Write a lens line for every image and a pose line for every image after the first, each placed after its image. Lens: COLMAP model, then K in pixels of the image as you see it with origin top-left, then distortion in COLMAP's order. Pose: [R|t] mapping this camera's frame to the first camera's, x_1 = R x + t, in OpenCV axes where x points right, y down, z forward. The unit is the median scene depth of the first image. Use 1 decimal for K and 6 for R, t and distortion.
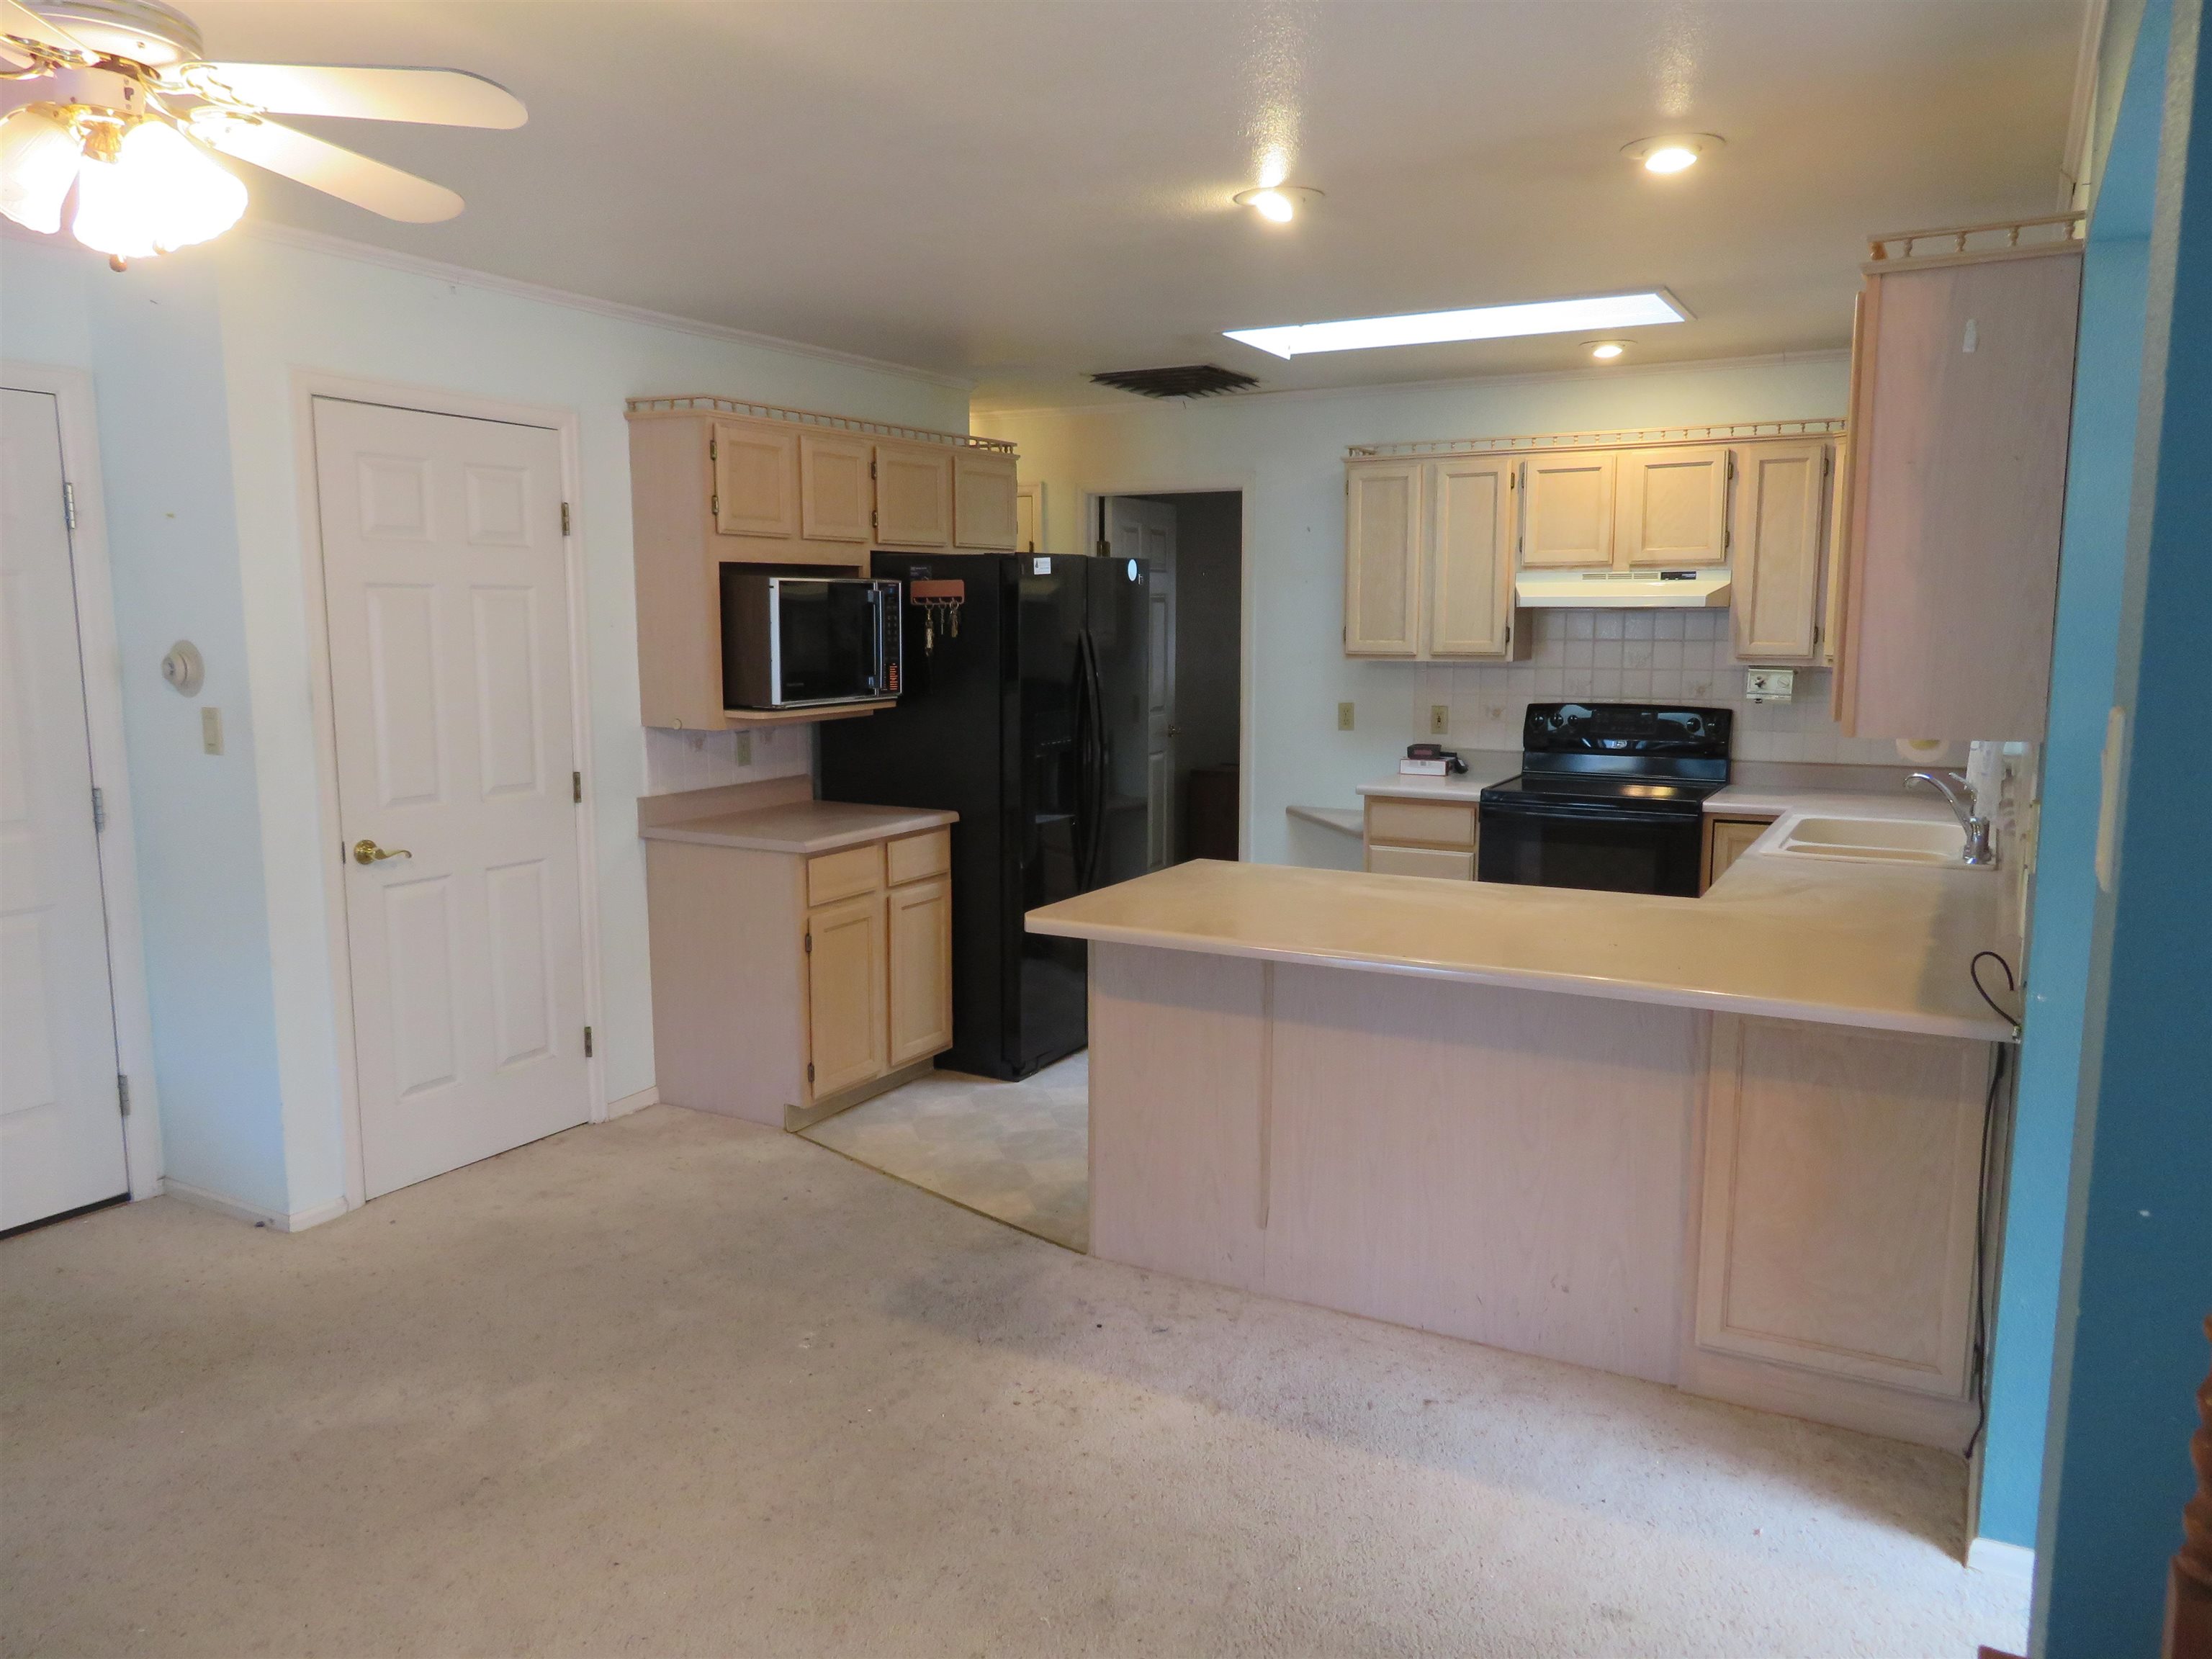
lens RADIAL K [[1560.3, 0, 1106.5], [0, 1560.3, 847.9], [0, 0, 1]] dist [-0.011311, 0.010487]
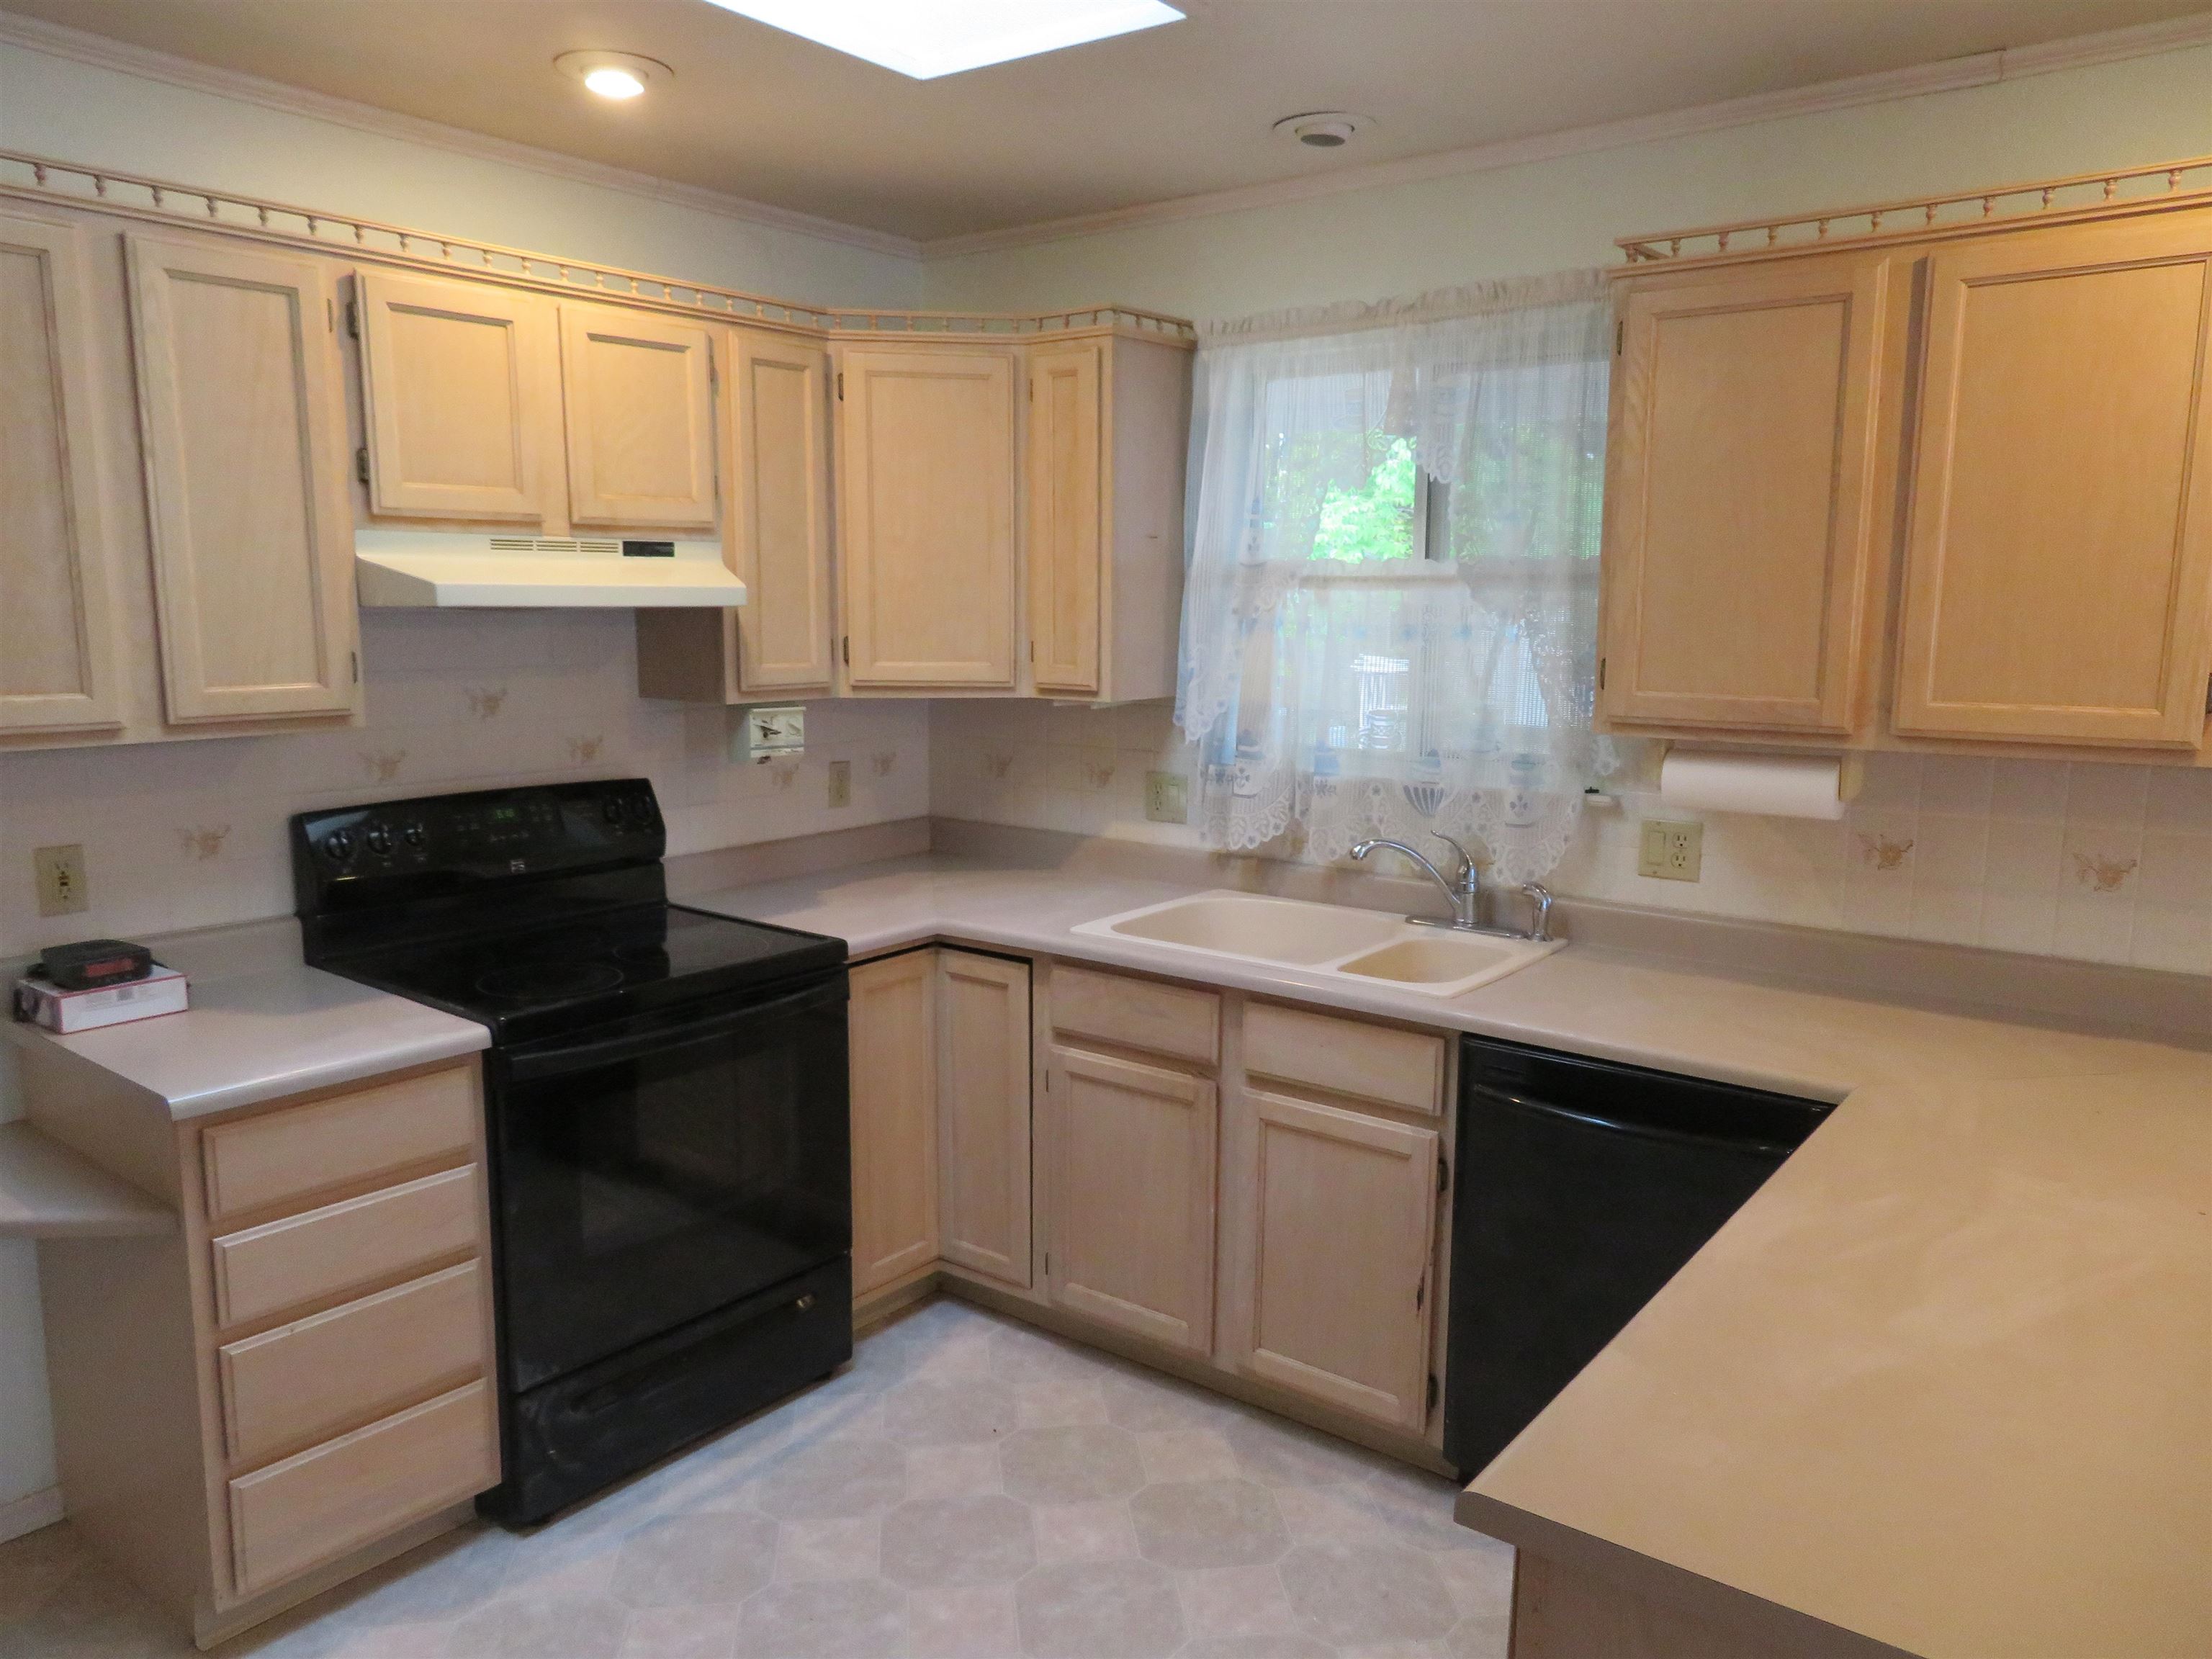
lens RADIAL K [[1560.3, 0, 1115.5], [0, 1560.3, 839.6], [0, 0, 1]] dist [-0.011311, 0.010487]
pose [[0.150638, -0.149244, 0.977259, -0.159963], [0.139181, 0.981895, 0.128499, -0.122183], [-0.978742, 0.116659, 0.168683, 0.760035]]
